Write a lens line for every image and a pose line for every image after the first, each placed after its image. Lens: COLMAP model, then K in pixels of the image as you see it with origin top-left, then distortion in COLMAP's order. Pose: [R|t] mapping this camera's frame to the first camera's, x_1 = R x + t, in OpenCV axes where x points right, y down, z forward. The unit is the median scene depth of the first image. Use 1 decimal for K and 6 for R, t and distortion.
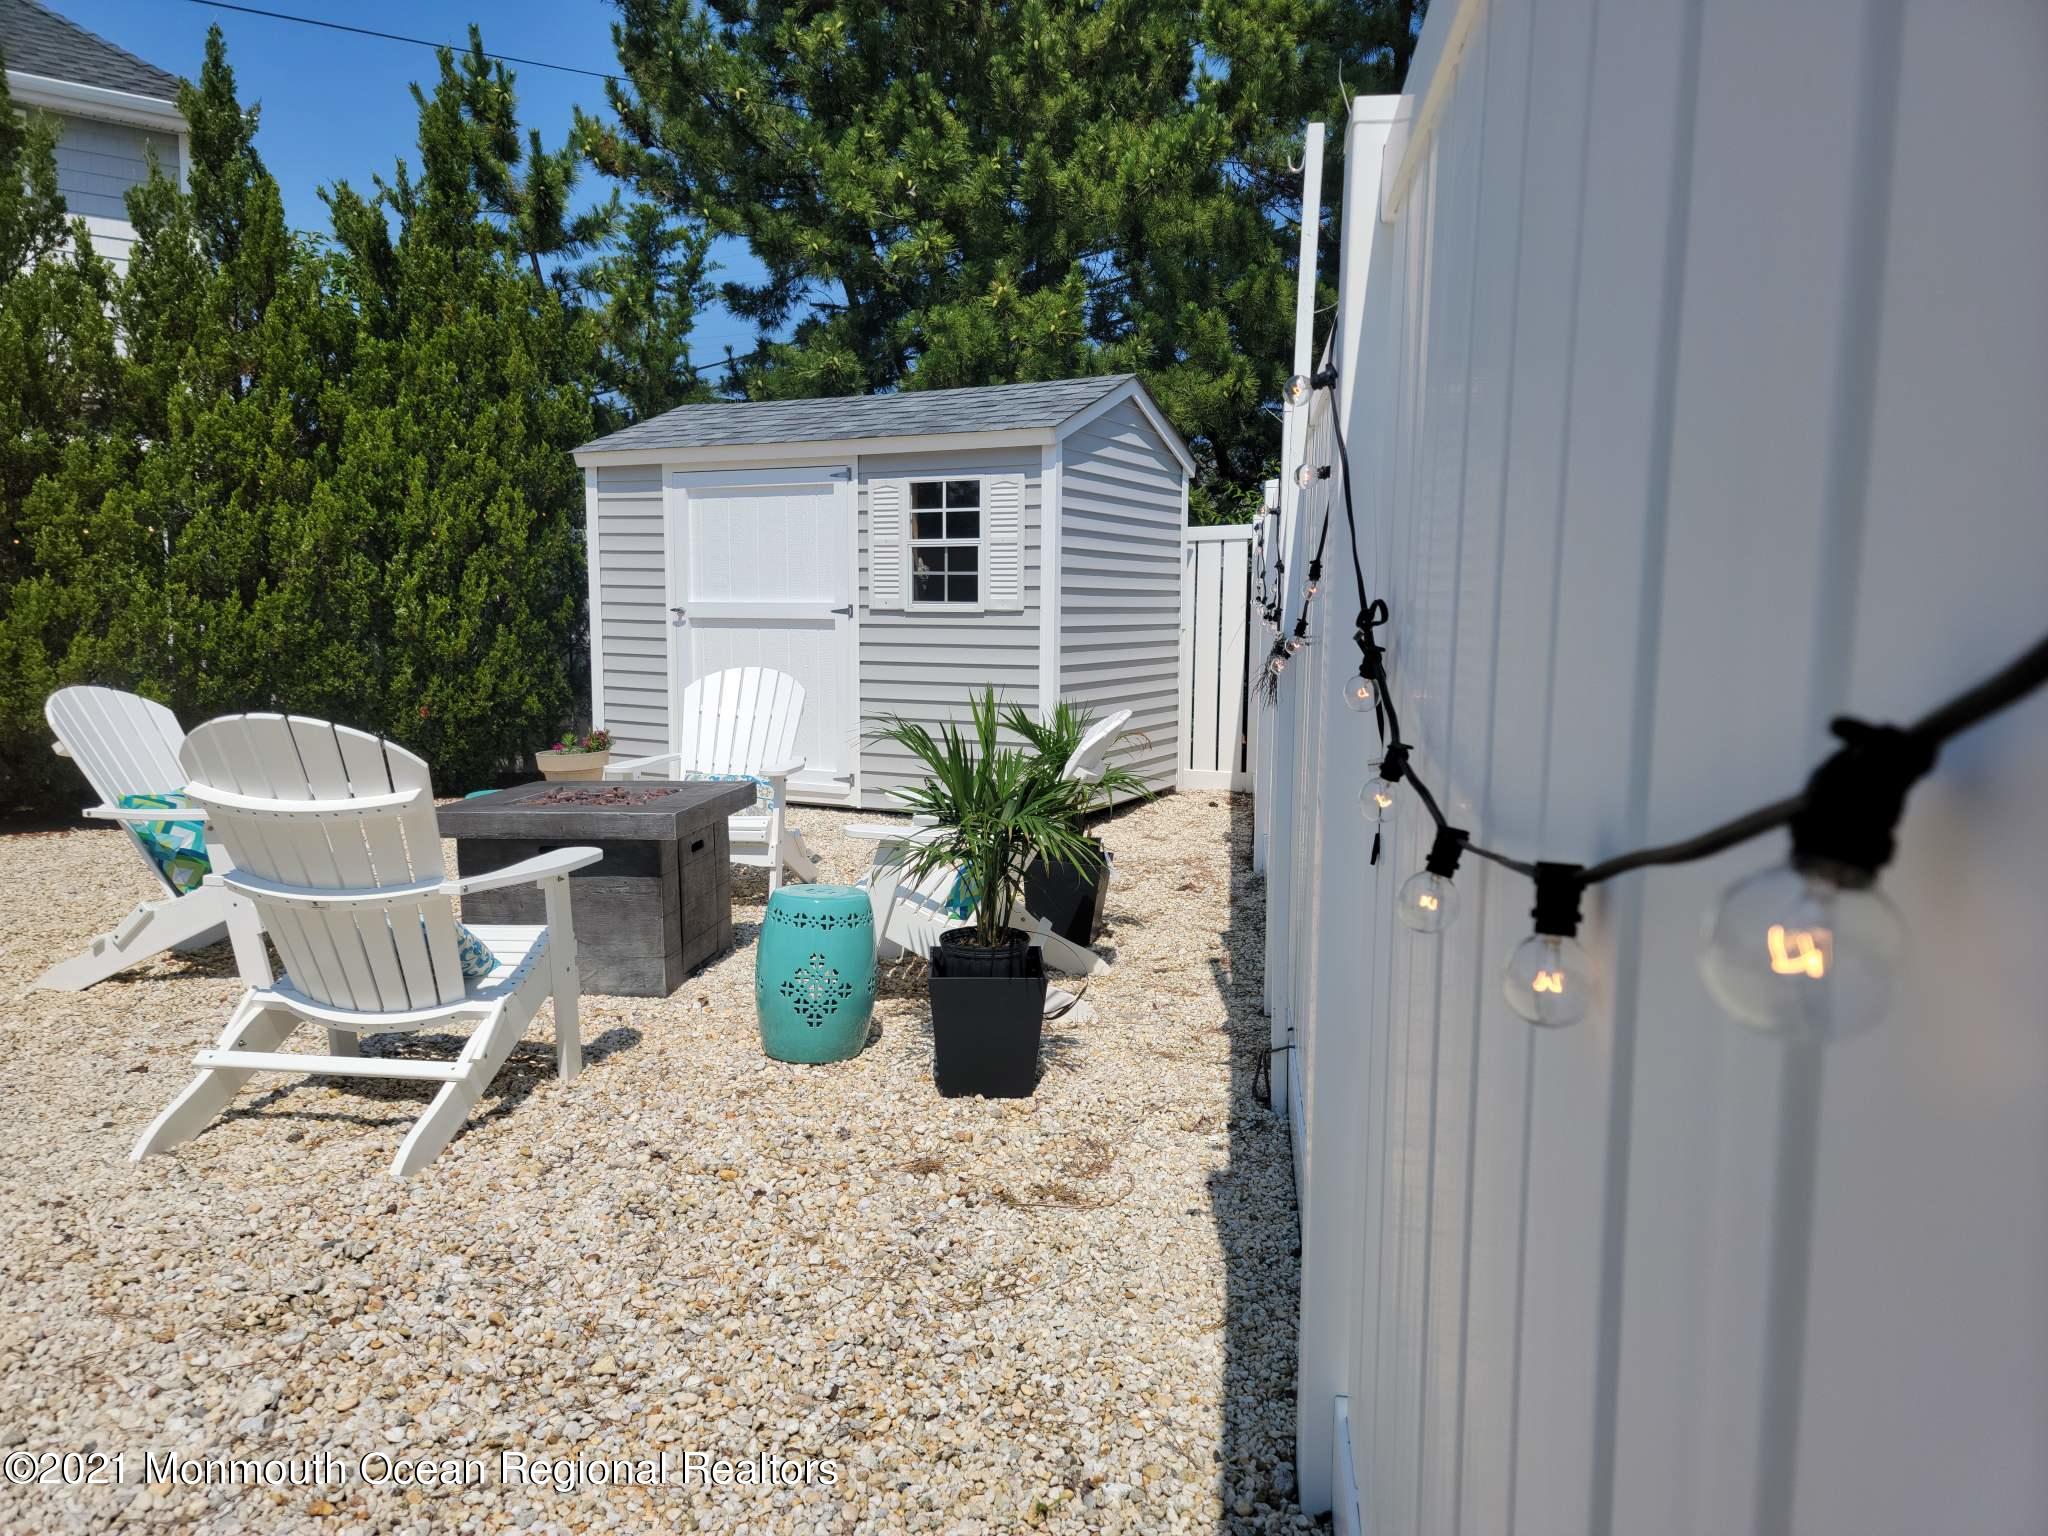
lens RADIAL K [[1417.8, 0, 1046.5], [0, 1417.8, 767.0], [0, 0, 1]] dist [0.087164, -0.087057]
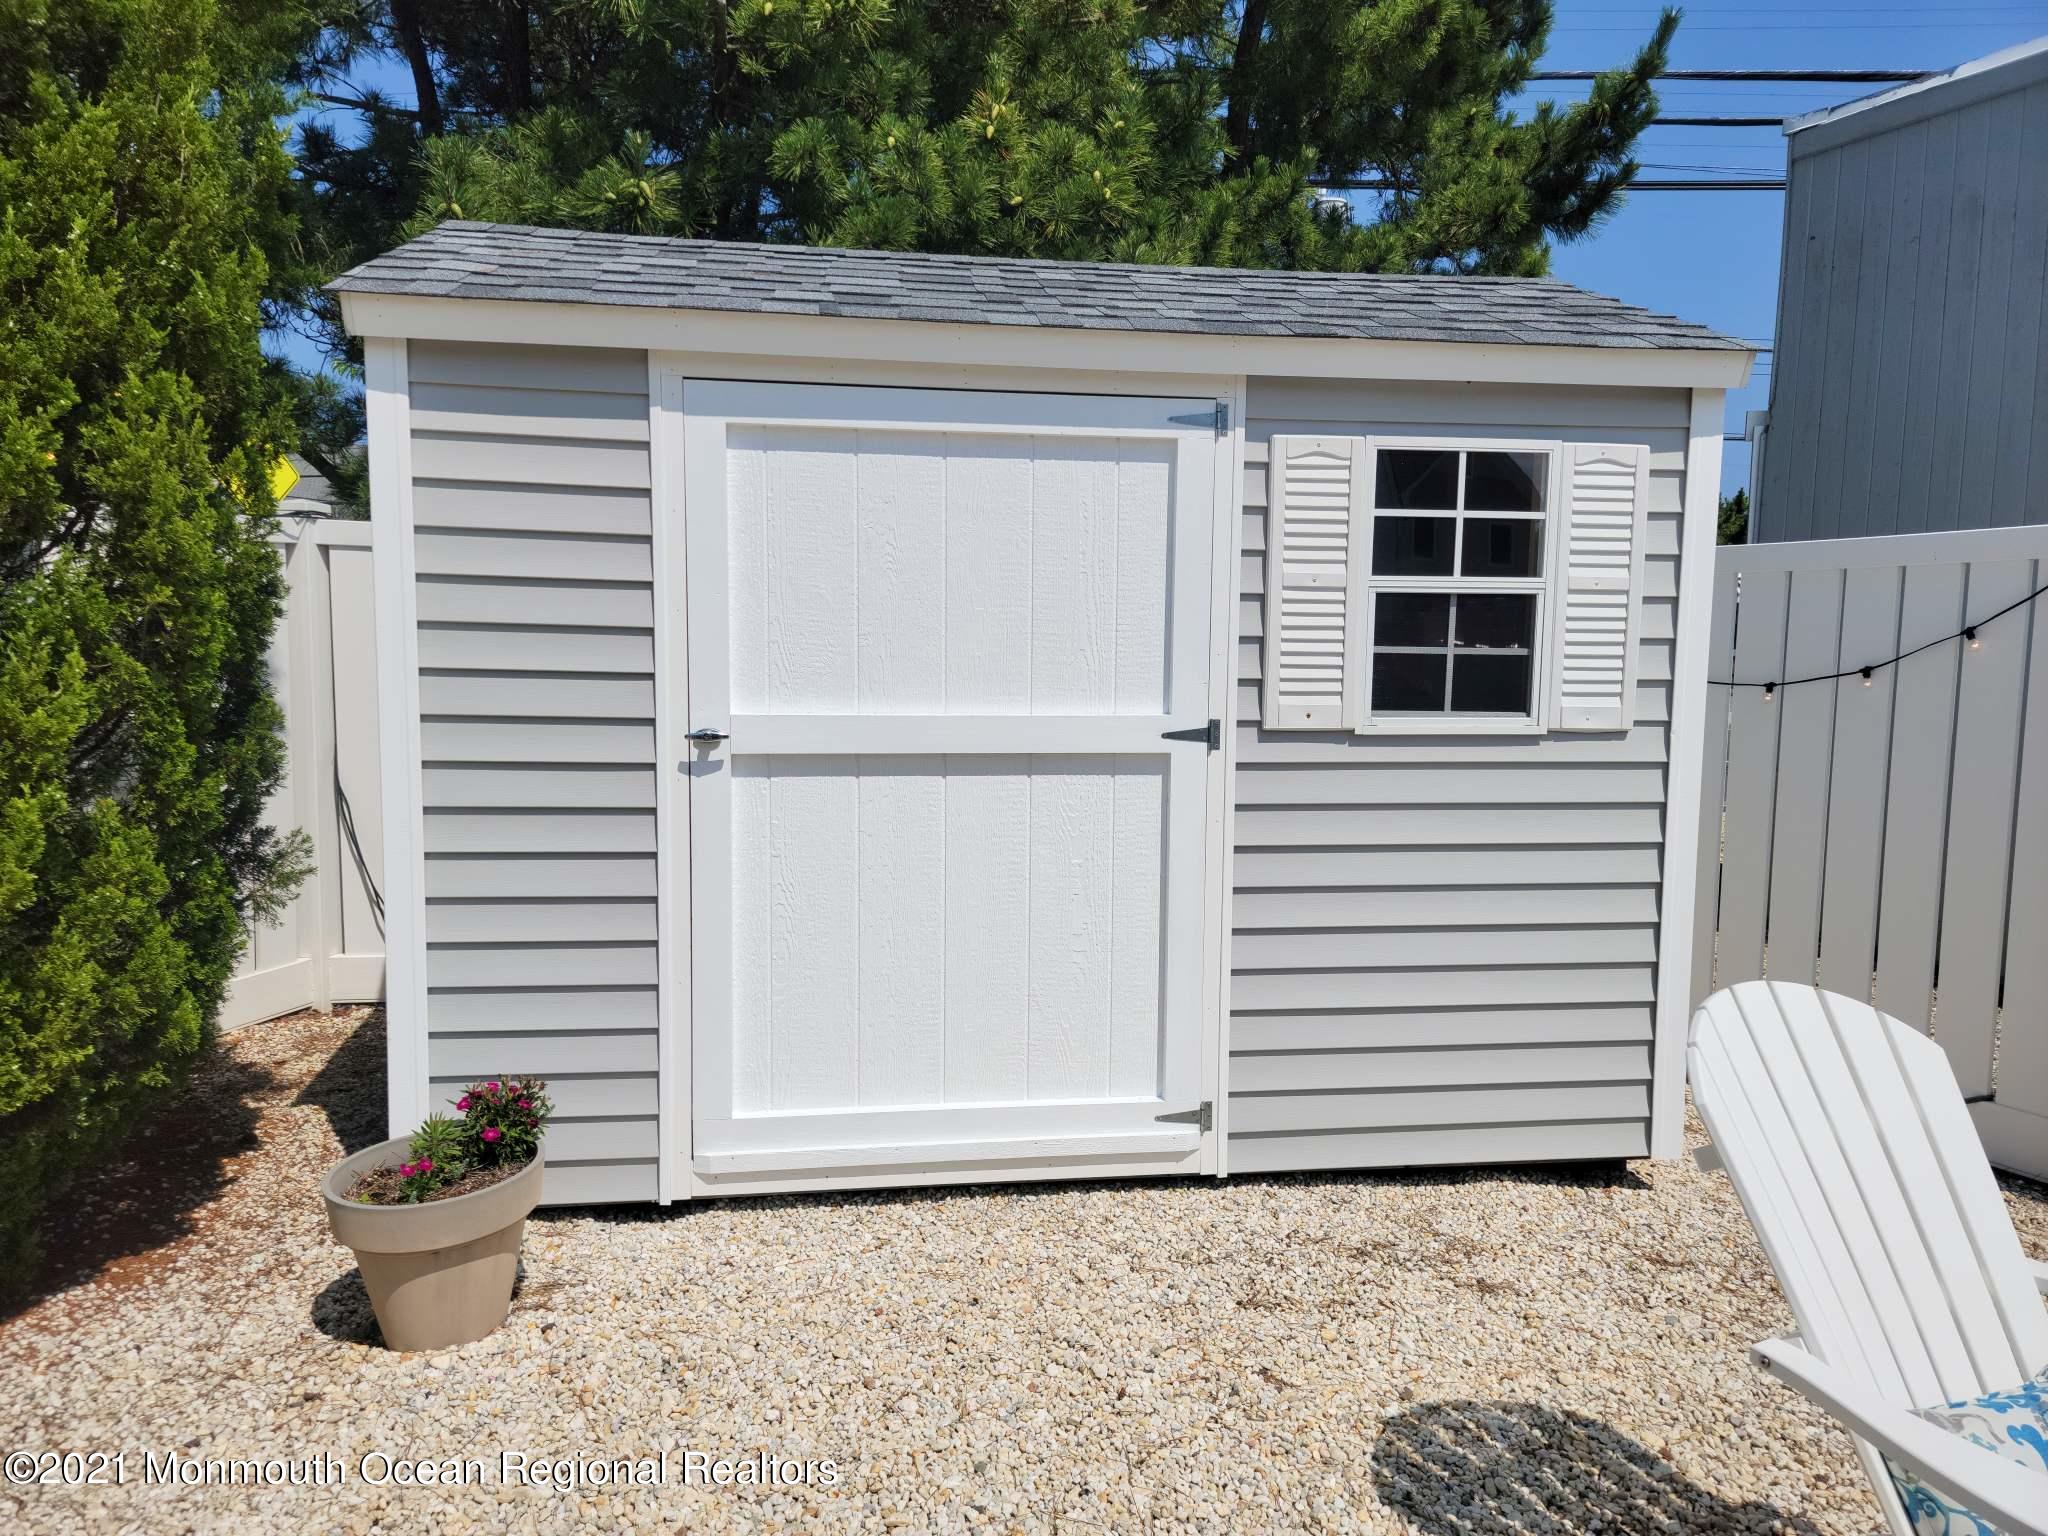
lens RADIAL K [[1417.8, 0, 1046.5], [0, 1417.8, 767.0], [0, 0, 1]] dist [0.087164, -0.087057]
pose [[0.819670, -0.052306, 0.570443, -0.437756], [0.055484, 0.998390, 0.011821, -0.110083], [-0.570143, 0.021961, 0.821252, 0.687478]]
